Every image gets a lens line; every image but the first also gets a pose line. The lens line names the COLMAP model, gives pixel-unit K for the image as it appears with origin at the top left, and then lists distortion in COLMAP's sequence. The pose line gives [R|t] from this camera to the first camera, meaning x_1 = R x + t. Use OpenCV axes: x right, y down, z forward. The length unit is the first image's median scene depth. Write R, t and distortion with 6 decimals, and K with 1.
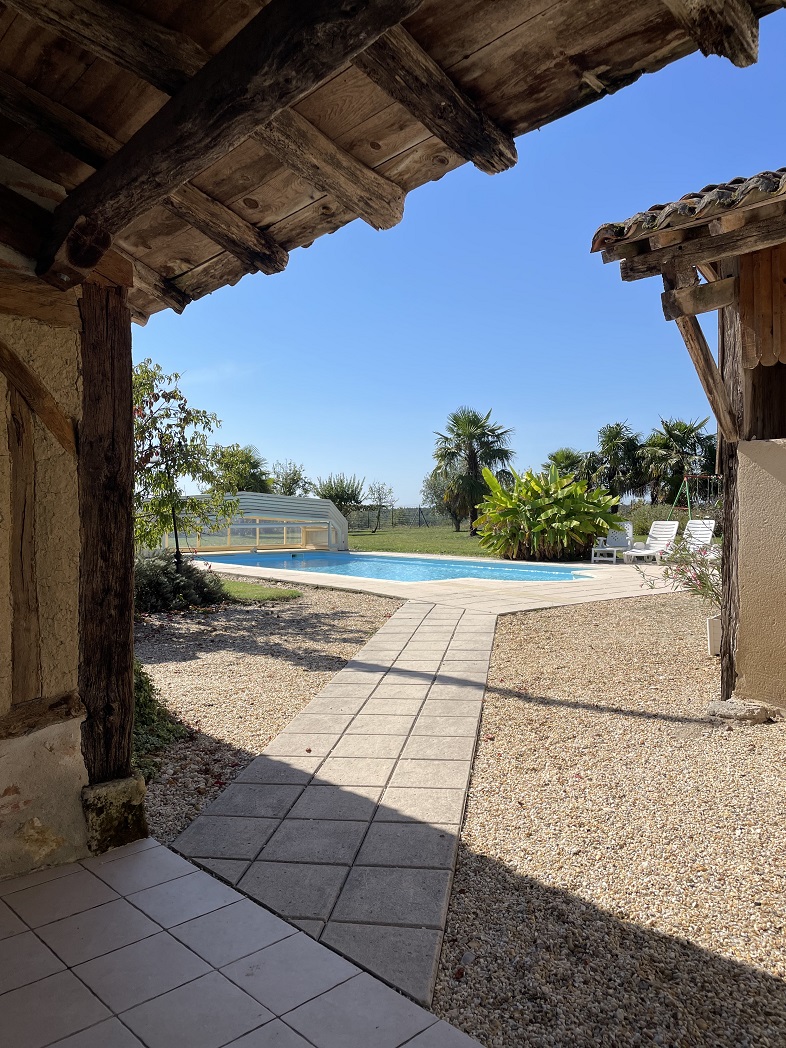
lens RADIAL K [[796.8, 0, 385.7], [0, 796.8, 529.9], [0, 0, 1]] dist [0.084346, -0.101518]
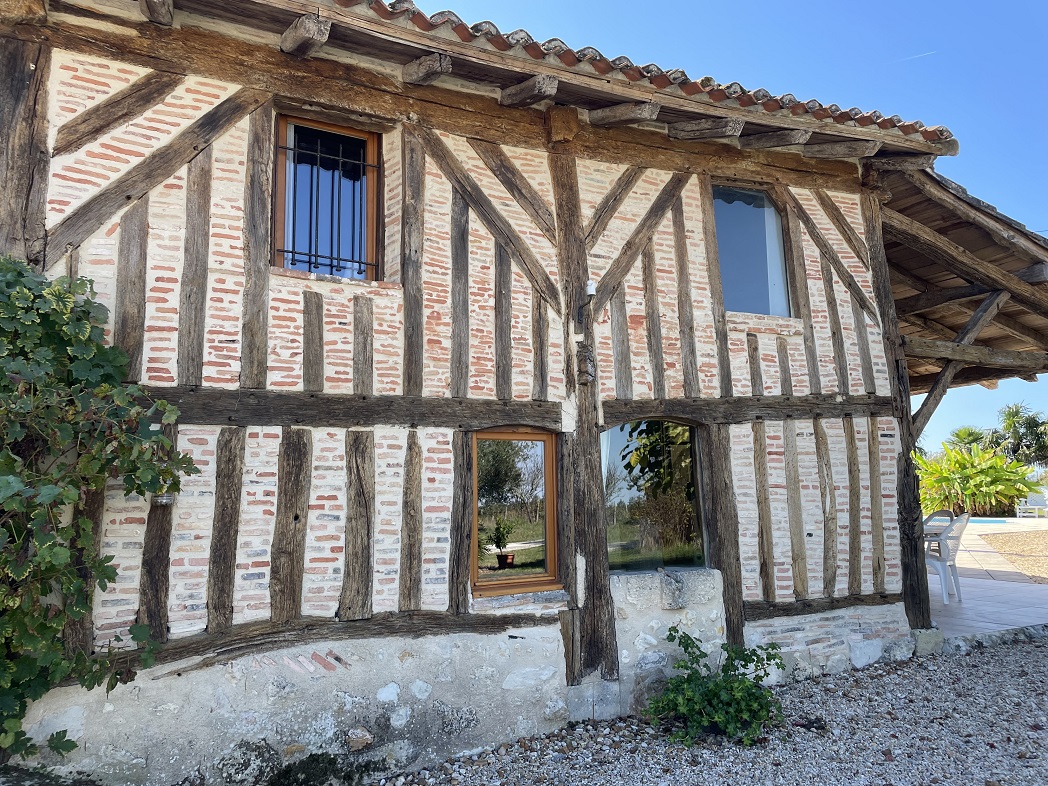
lens RADIAL K [[796.8, 0, 515.8], [0, 796.8, 387.0], [0, 0, 1]] dist [0.084346, -0.101518]
pose [[0.966844, -0.040243, -0.252176, -0.127364], [0.001997, 0.988666, -0.150116, 0.017979], [0.255359, 0.144635, 0.955967, -0.336838]]
